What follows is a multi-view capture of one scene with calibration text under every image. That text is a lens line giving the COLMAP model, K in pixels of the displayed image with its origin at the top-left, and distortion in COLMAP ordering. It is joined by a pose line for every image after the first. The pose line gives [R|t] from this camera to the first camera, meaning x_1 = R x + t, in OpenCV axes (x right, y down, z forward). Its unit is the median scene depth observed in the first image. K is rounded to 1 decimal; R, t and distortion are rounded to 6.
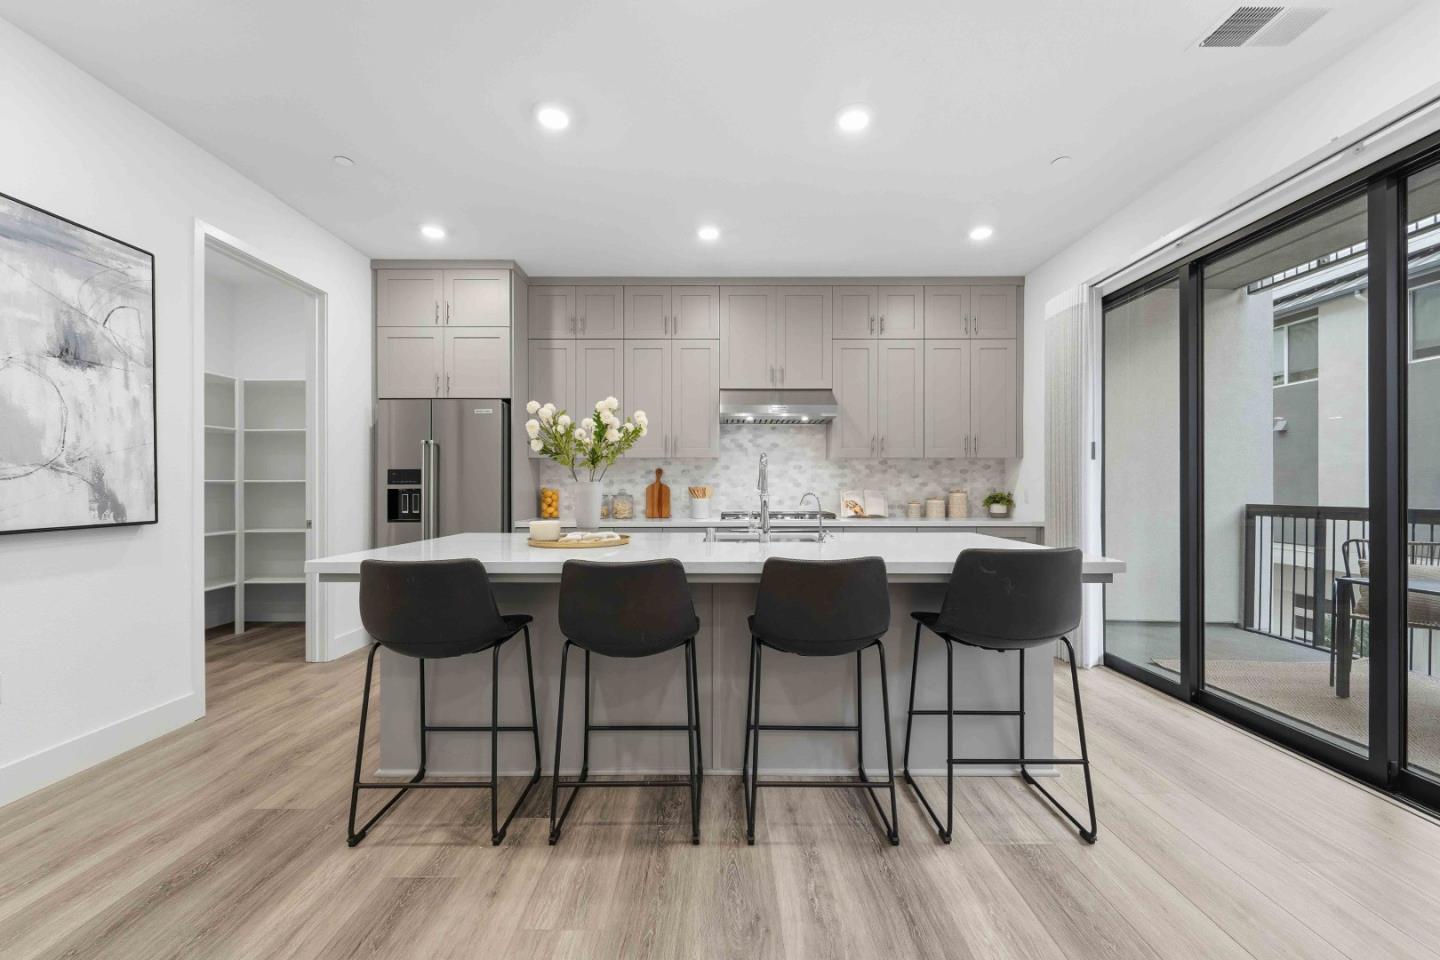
lens RADIAL K [[582.0, 0, 719.9], [0, 582.0, 487.6], [0, 0, 1]] dist [0.001699, -0.000128]
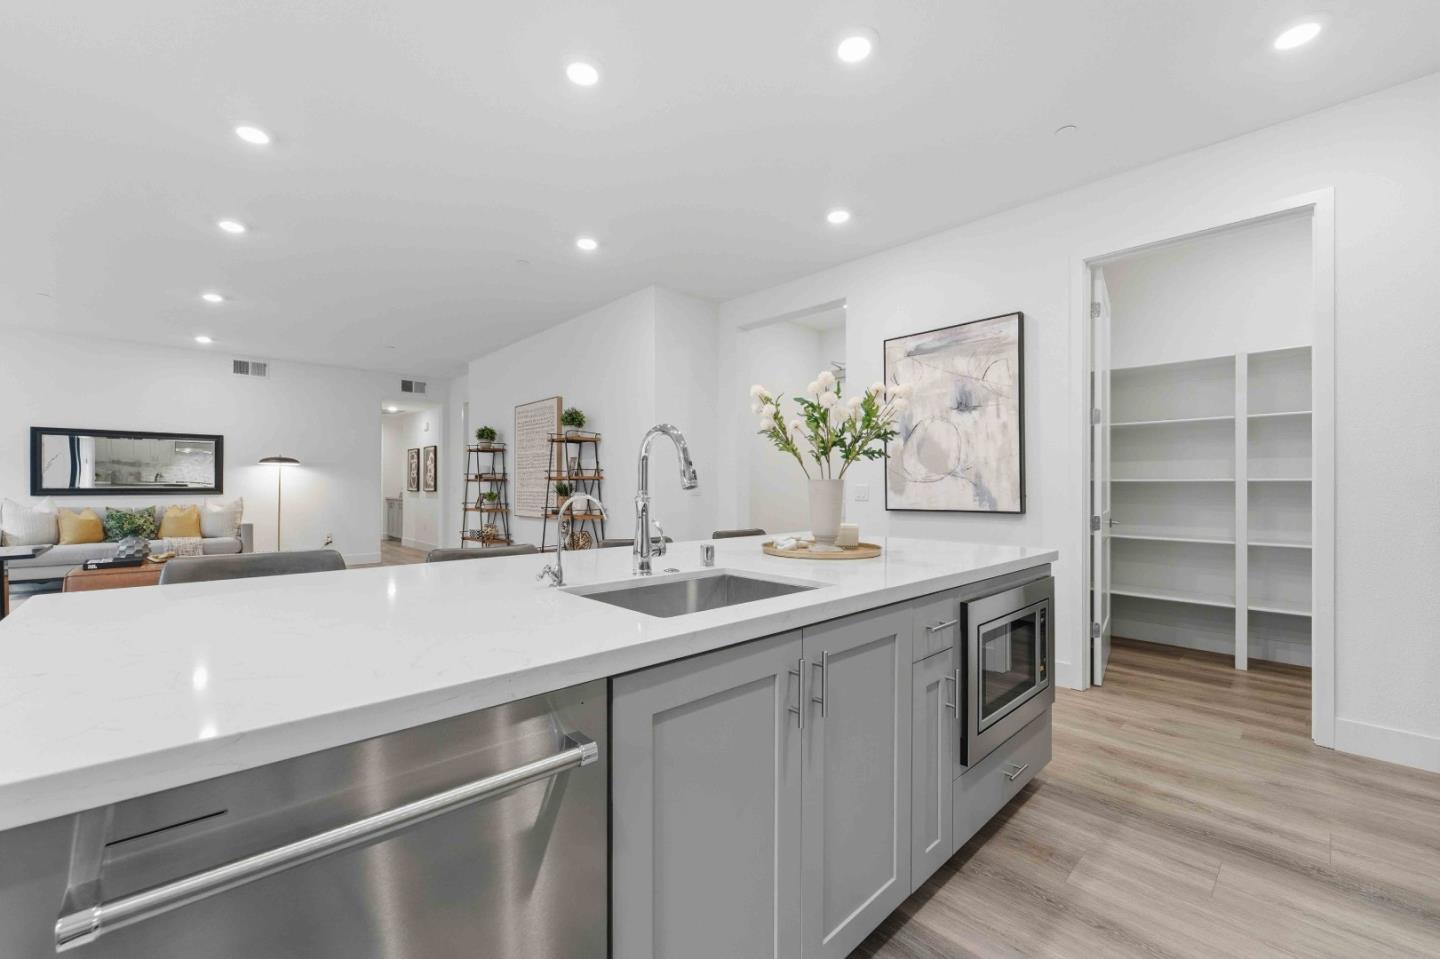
lens RADIAL K [[582.0, 0, 719.9], [0, 582.0, 487.1], [0, 0, 1]] dist [0.001699, -0.000128]
pose [[-0.728433, 0.004435, -0.685103, 0.267093], [-0.000082, 0.999978, 0.006561, -0.004483], [0.685117, 0.004836, -0.728417, 0.909148]]
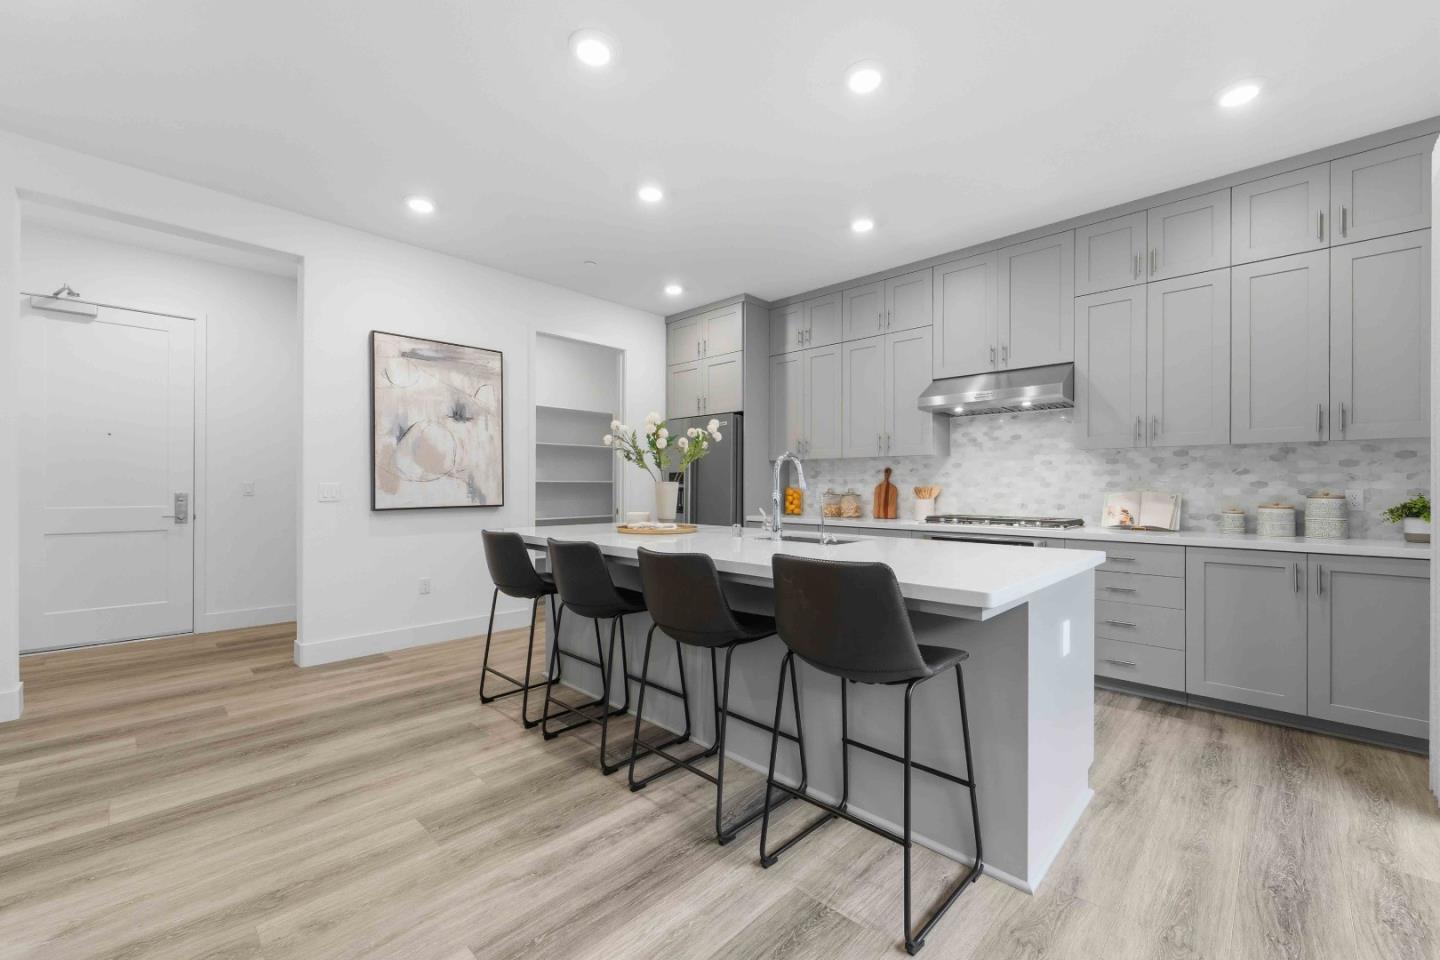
lens RADIAL K [[582.0, 0, 719.9], [0, 582.0, 487.6], [0, 0, 1]] dist [0.001699, -0.000128]
pose [[0.720627, 0.004507, -0.693308, 0.427568], [-0.004747, 0.999988, 0.001567, 0.000198], [0.693307, 0.002161, 0.720639, 0.119890]]
